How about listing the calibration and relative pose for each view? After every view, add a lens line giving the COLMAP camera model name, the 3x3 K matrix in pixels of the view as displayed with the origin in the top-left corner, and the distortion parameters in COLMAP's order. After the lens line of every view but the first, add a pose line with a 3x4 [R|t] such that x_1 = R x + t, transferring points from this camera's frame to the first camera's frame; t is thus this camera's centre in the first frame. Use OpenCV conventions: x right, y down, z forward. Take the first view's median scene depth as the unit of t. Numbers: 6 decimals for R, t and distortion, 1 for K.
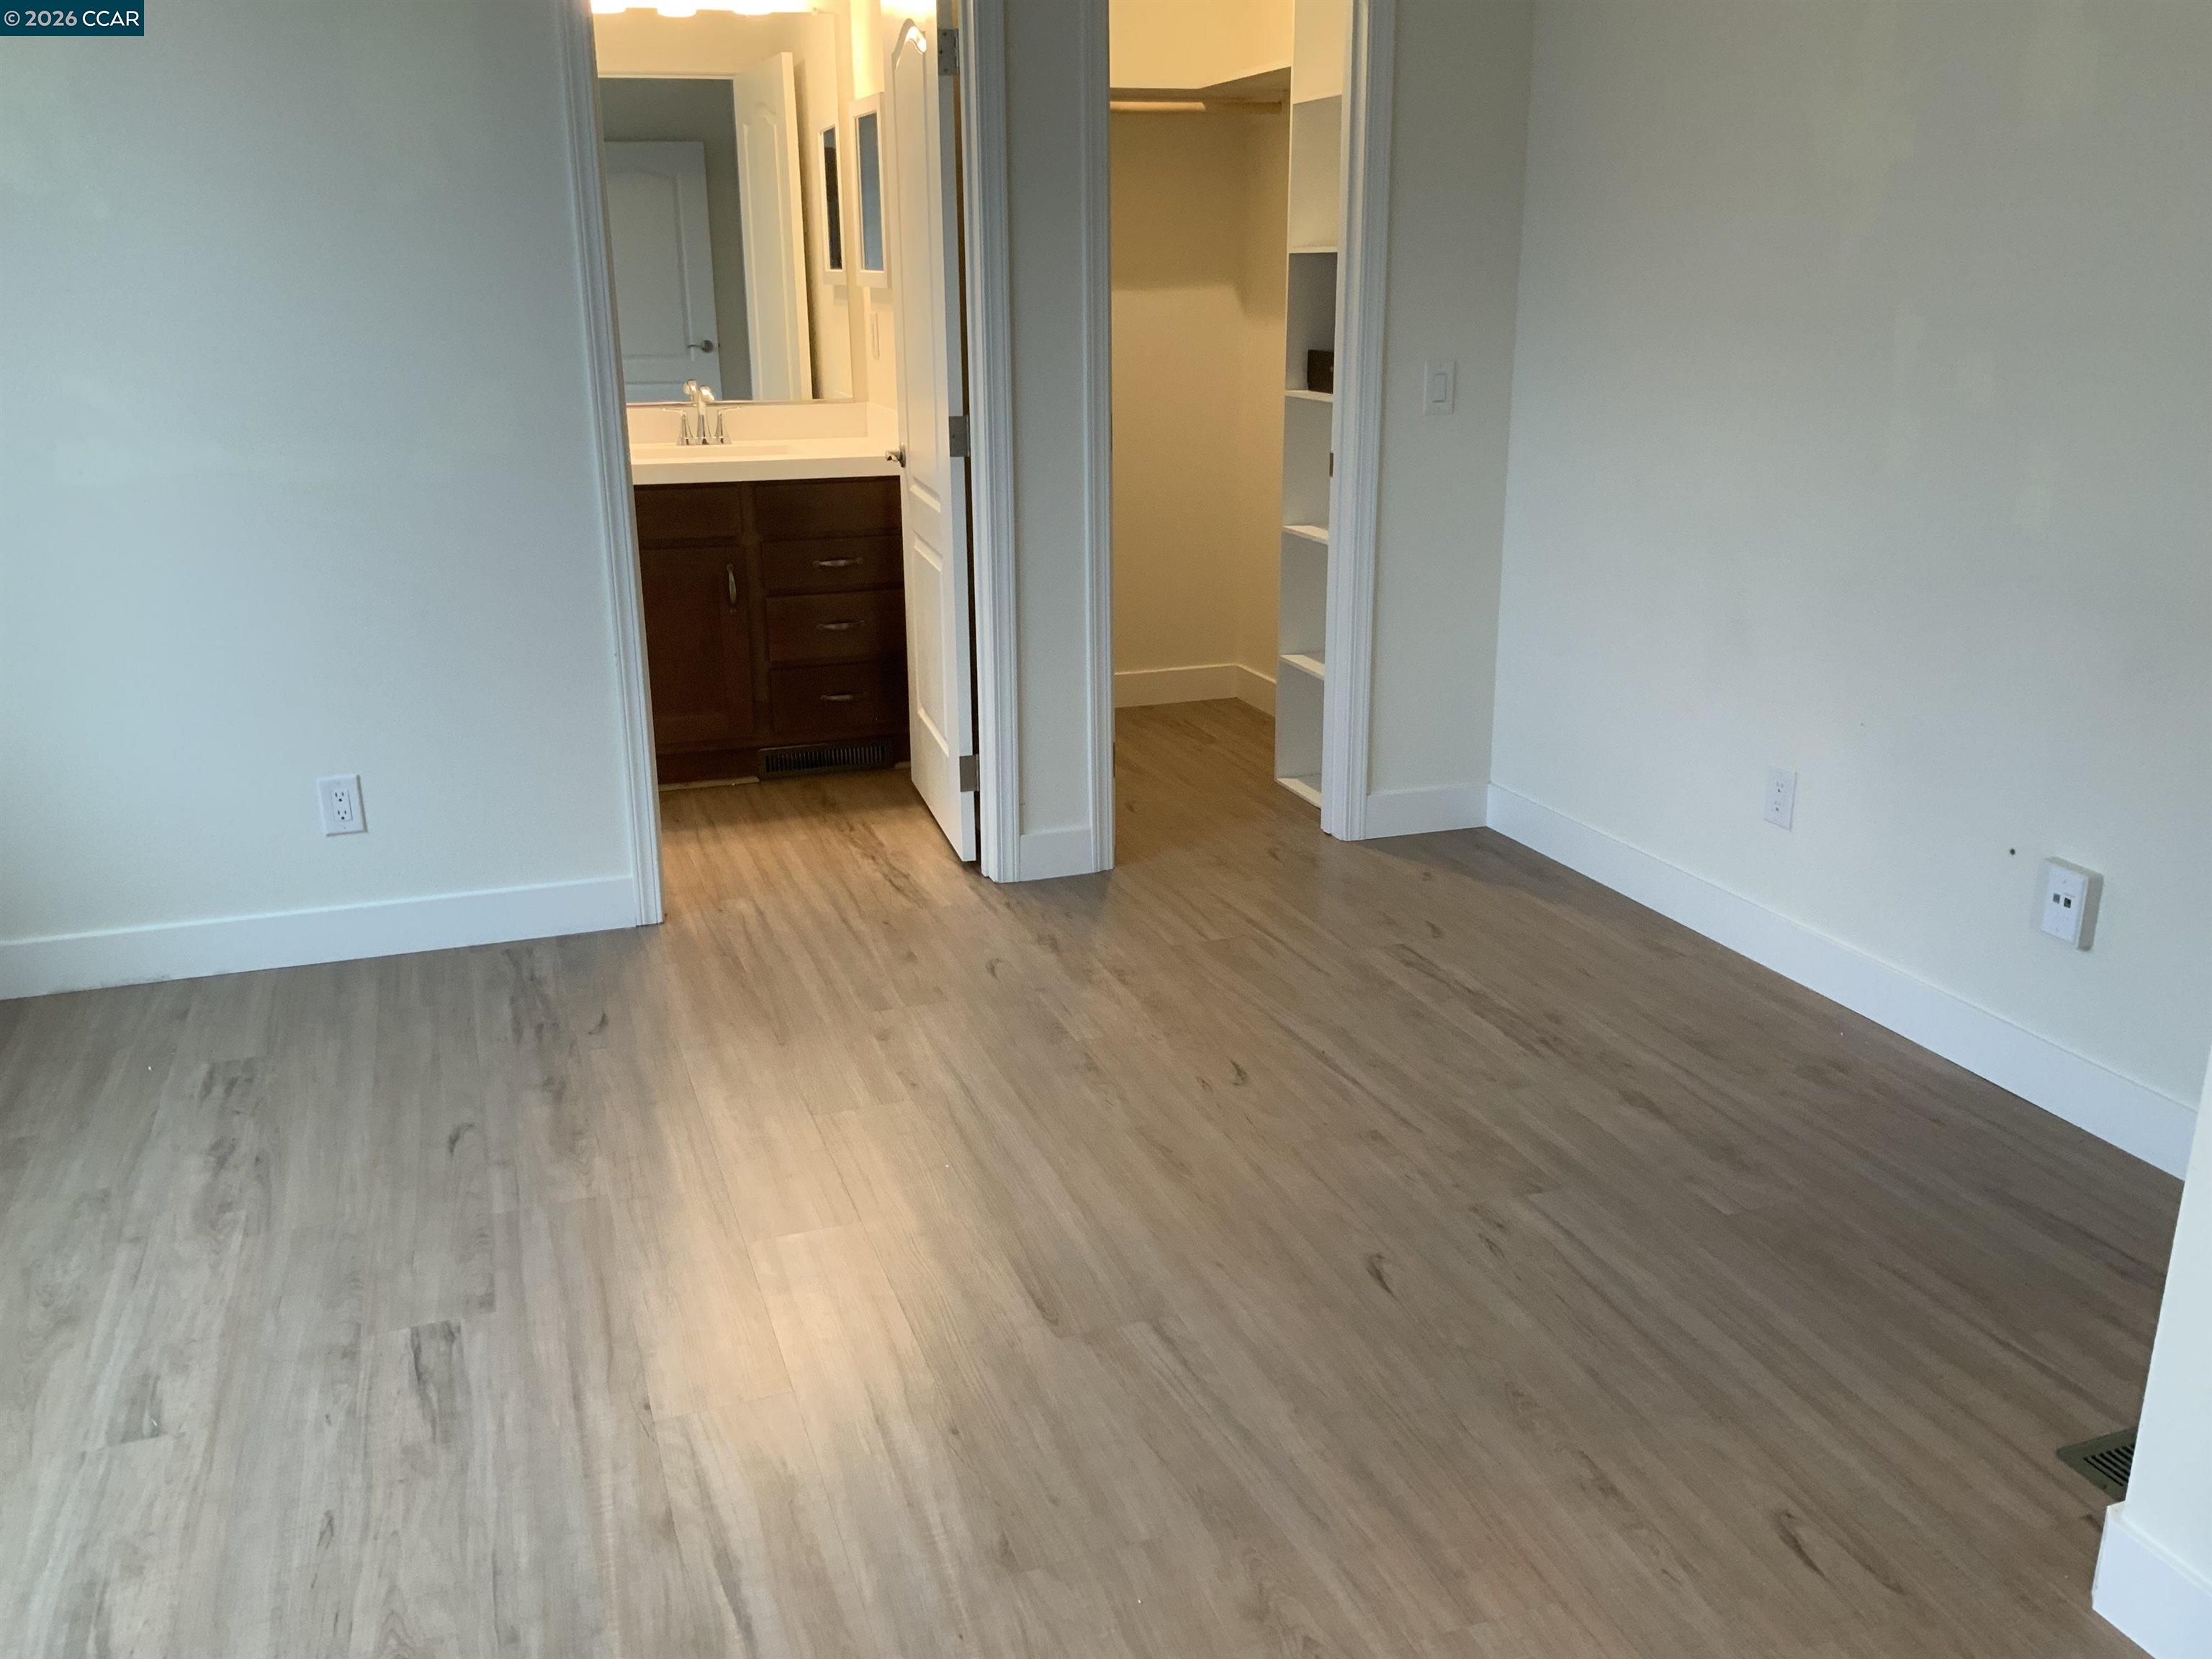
lens RADIAL K [[1824.1, 0, 1102.6], [0, 1824.1, 822.4], [0, 0, 1]] dist [0.056923, -0.117293]
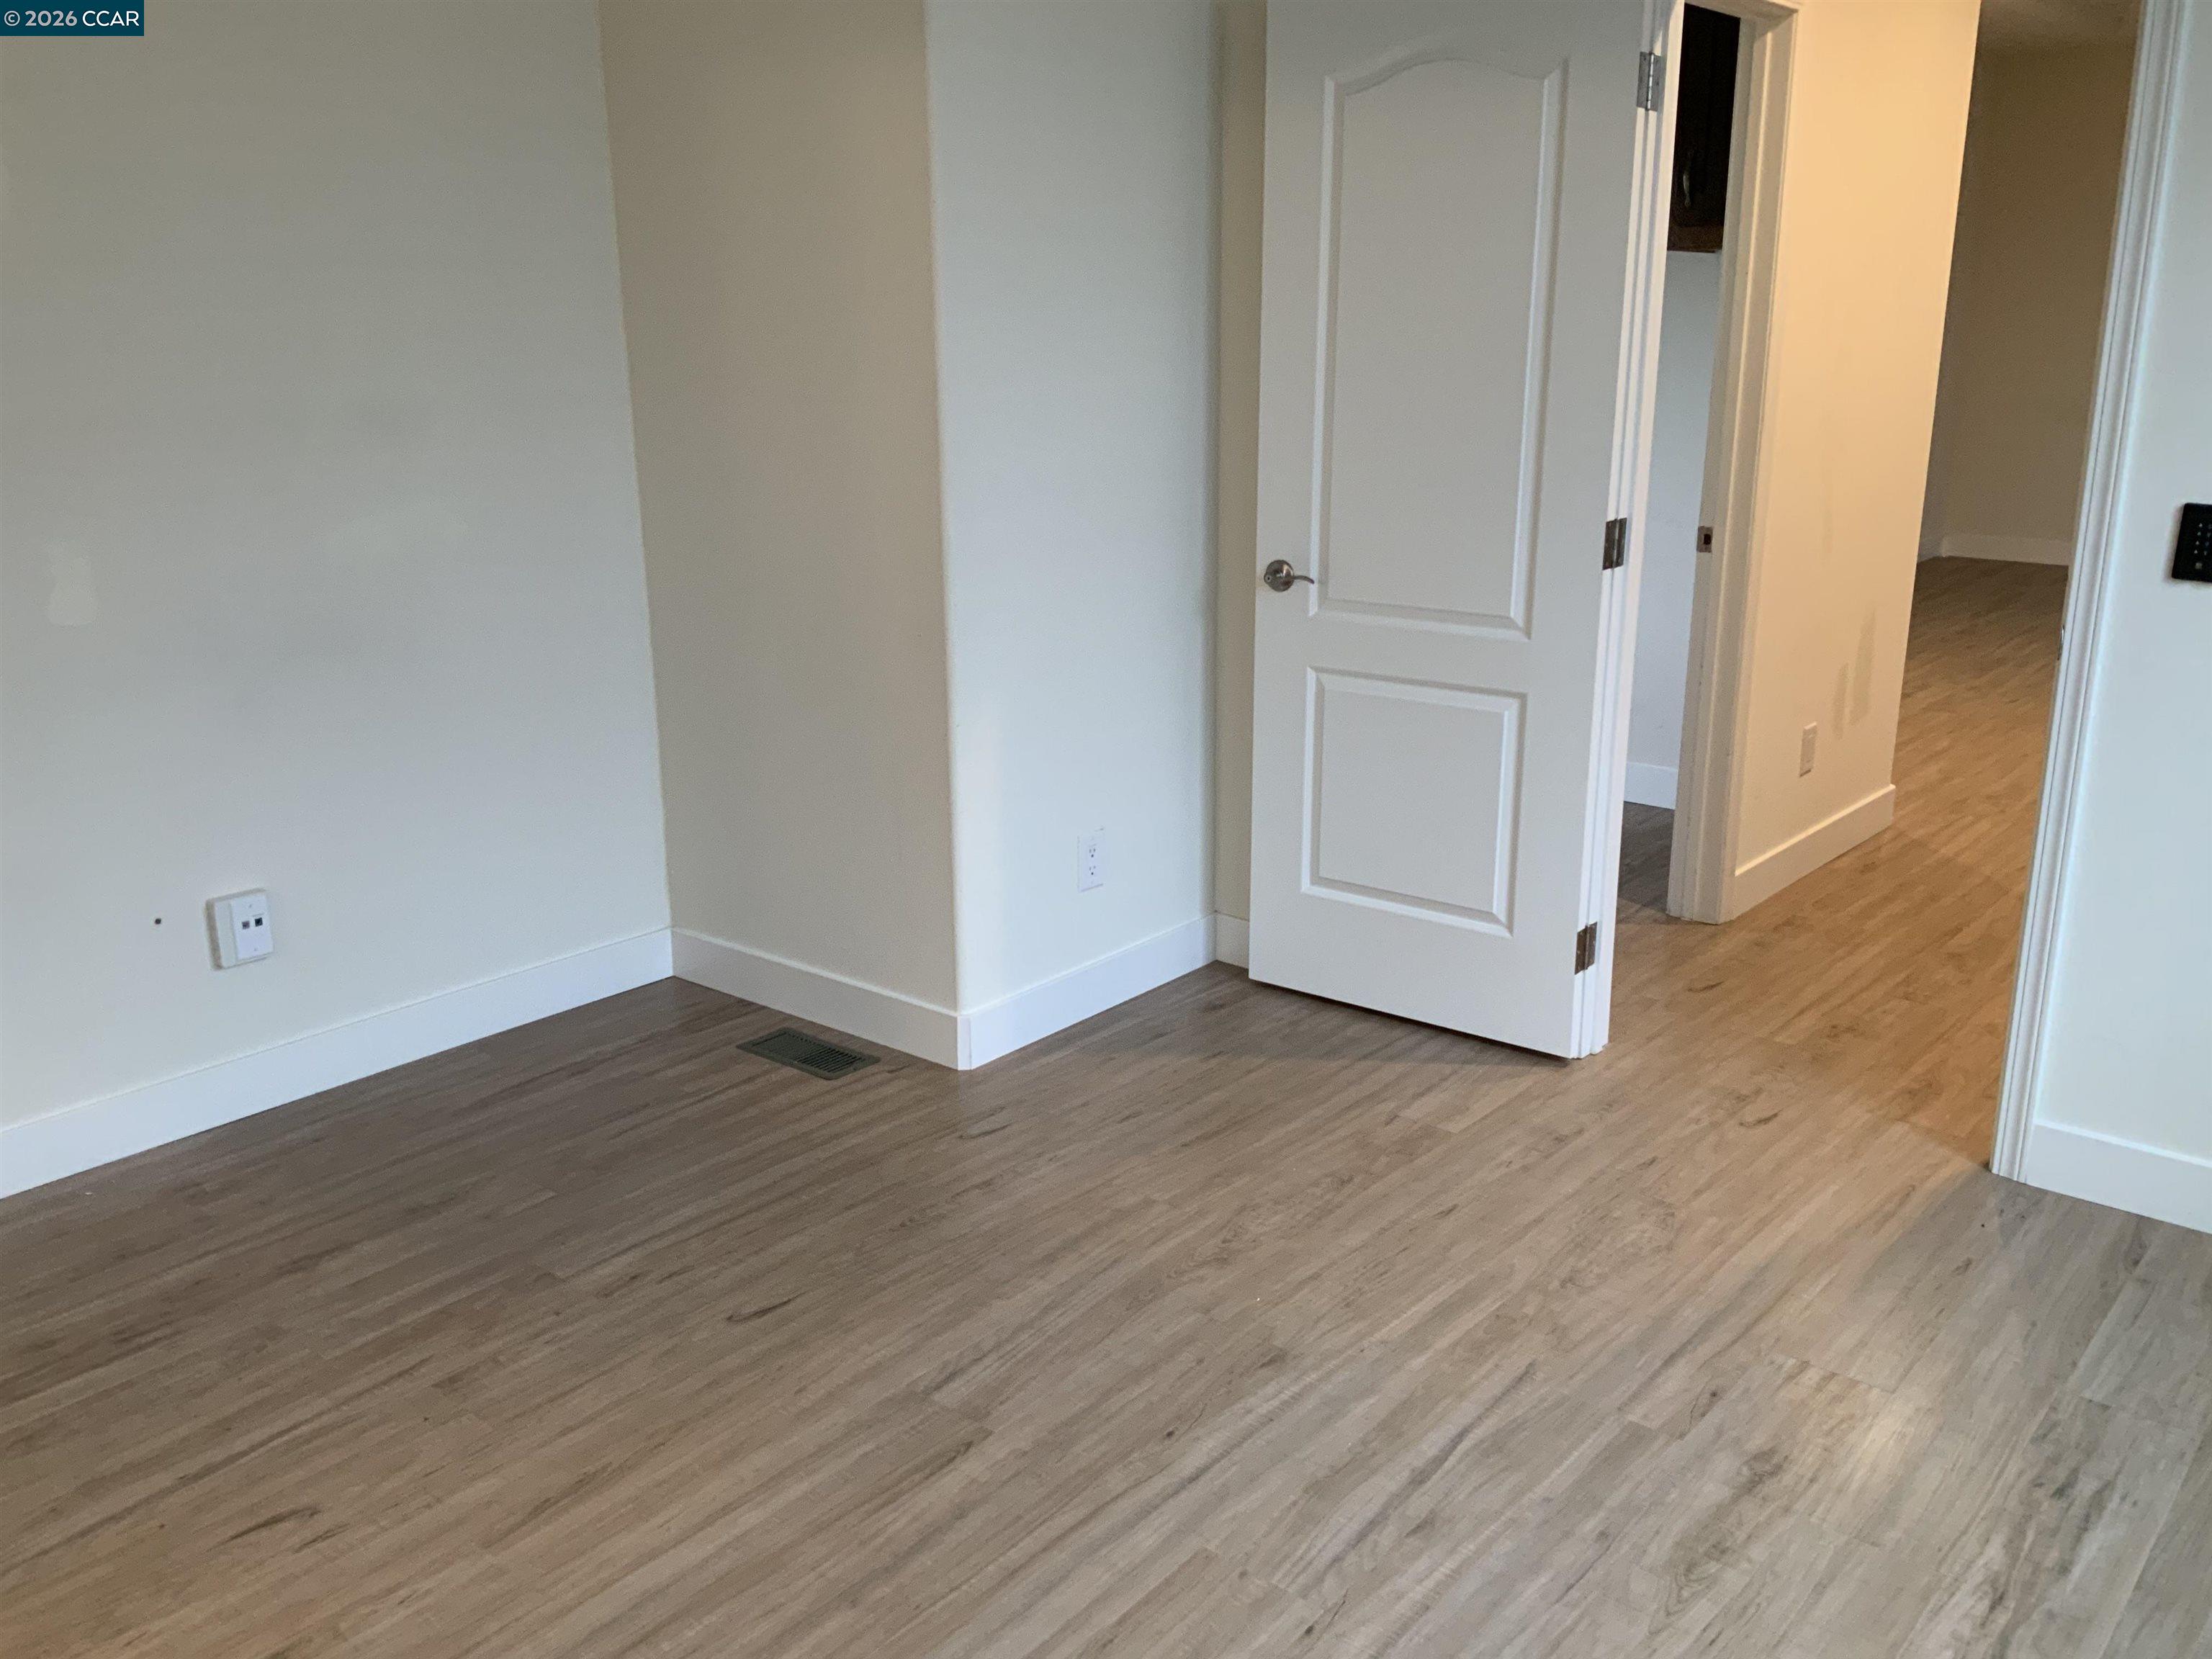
lens RADIAL K [[1824.1, 0, 1101.9], [0, 1824.1, 826.1], [0, 0, 1]] dist [0.056923, -0.117293]
pose [[-0.501470, -0.220361, 0.836642, -0.894099], [0.267427, 0.880184, 0.392121, -0.418858], [-0.822807, 0.420378, -0.382455, 1.313699]]
